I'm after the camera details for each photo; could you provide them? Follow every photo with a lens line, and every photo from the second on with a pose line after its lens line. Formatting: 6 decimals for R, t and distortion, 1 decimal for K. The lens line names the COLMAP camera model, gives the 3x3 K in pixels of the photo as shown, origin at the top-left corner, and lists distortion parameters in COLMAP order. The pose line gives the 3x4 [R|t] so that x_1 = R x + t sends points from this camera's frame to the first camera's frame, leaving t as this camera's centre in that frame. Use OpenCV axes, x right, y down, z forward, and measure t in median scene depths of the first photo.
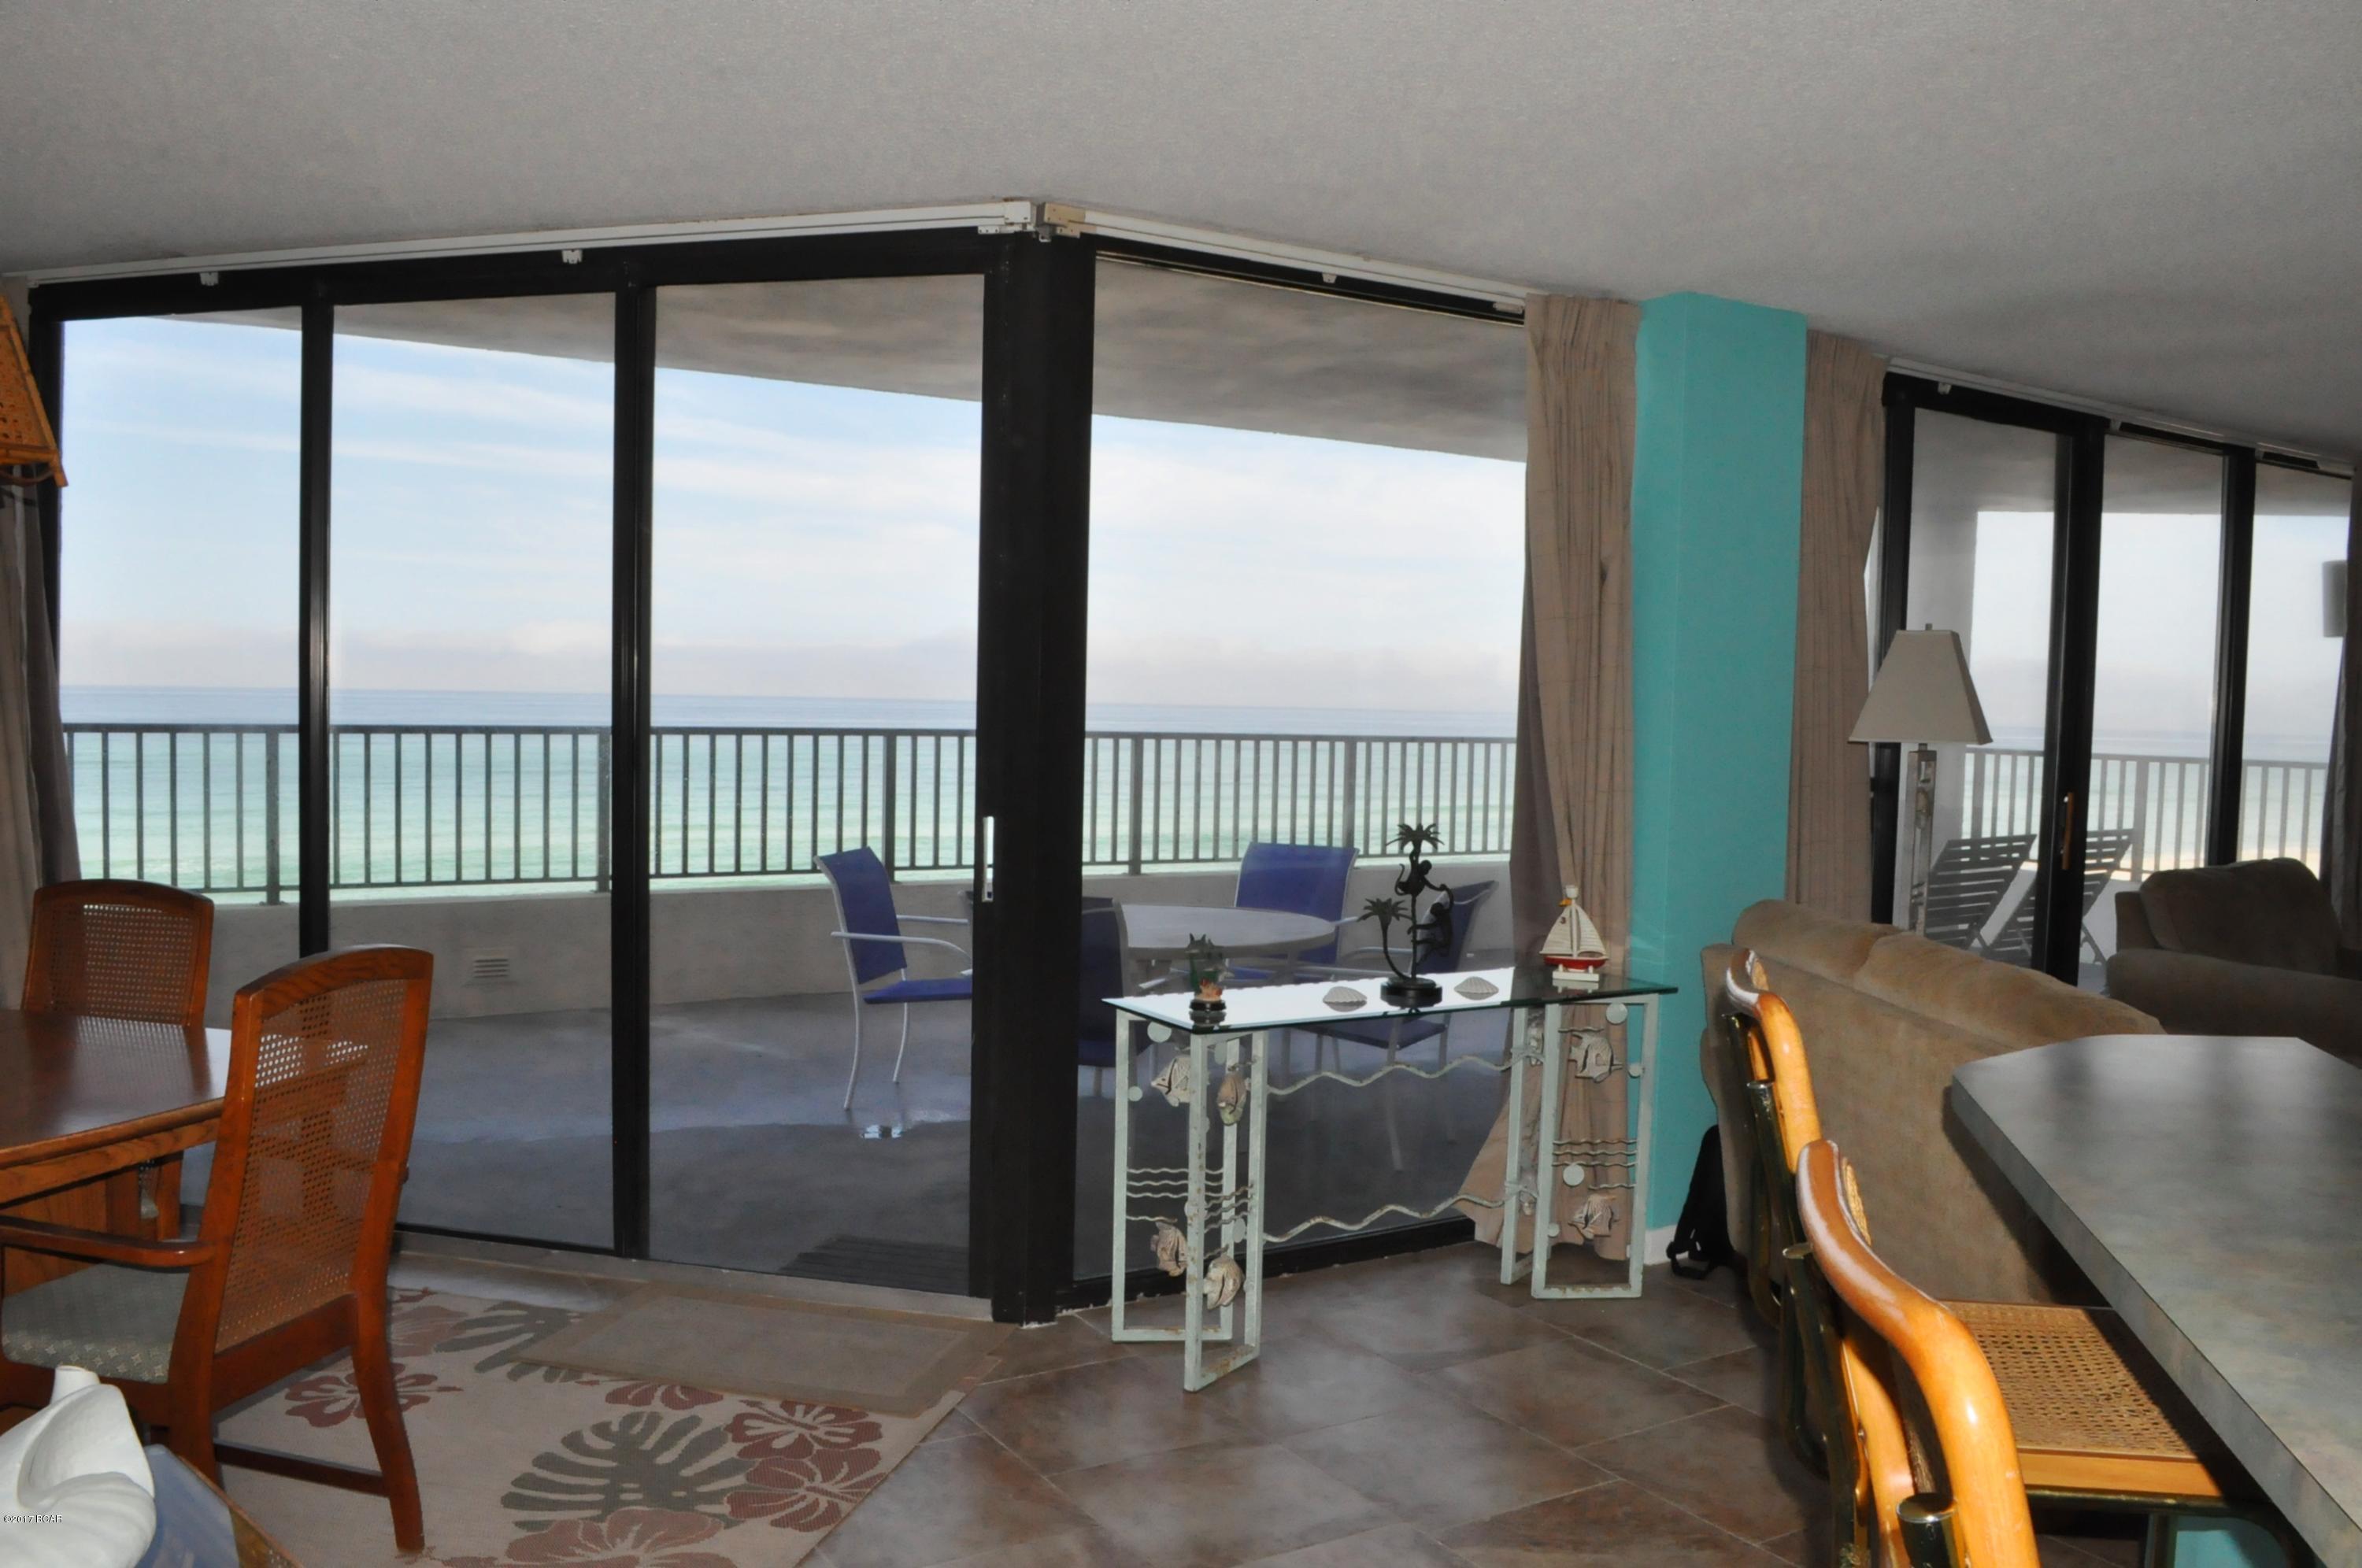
lens RADIAL K [[1850.2, 0, 1181.0], [0, 1850.2, 784.0], [0, 0, 1]] dist [-0.095989, 0.003422]
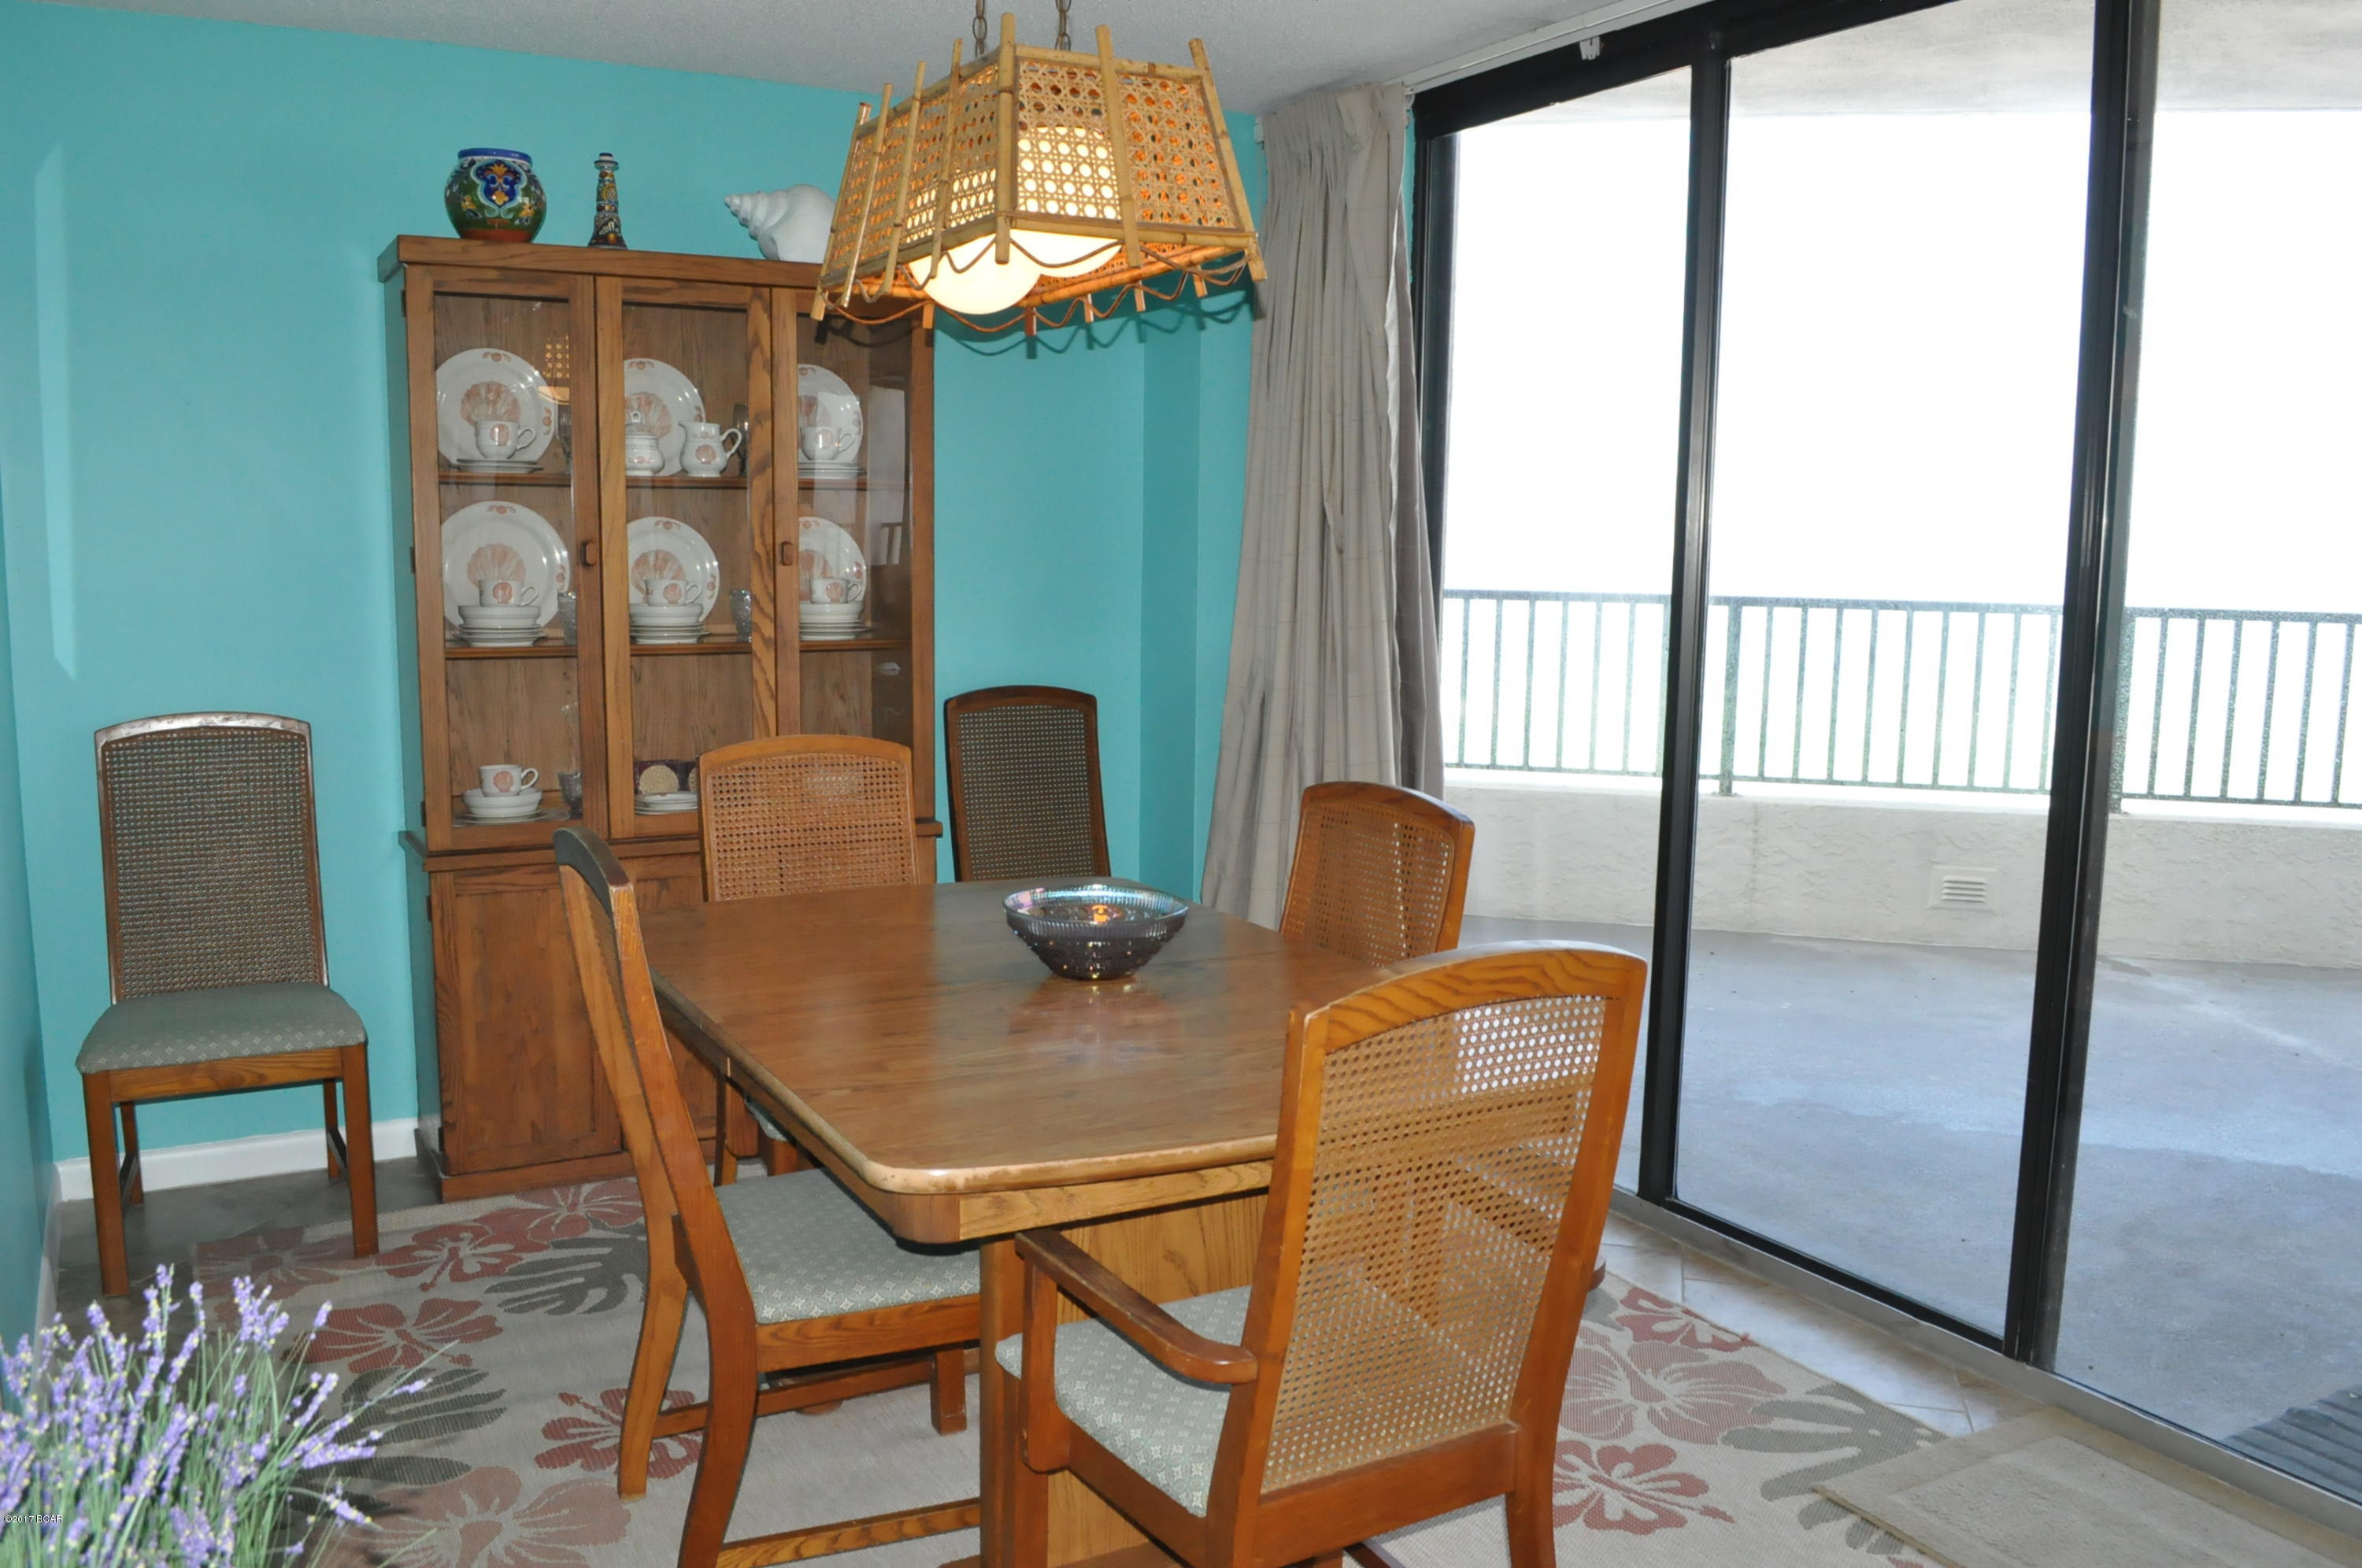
lens RADIAL K [[1850.2, 0, 1181.0], [0, 1850.2, 784.0], [0, 0, 1]] dist [-0.095989, 0.003422]
pose [[0.685667, 0.083664, -0.723092, -0.045724], [-0.035290, 0.996025, 0.081780, -0.008384], [0.727060, -0.030555, 0.685894, 0.309807]]
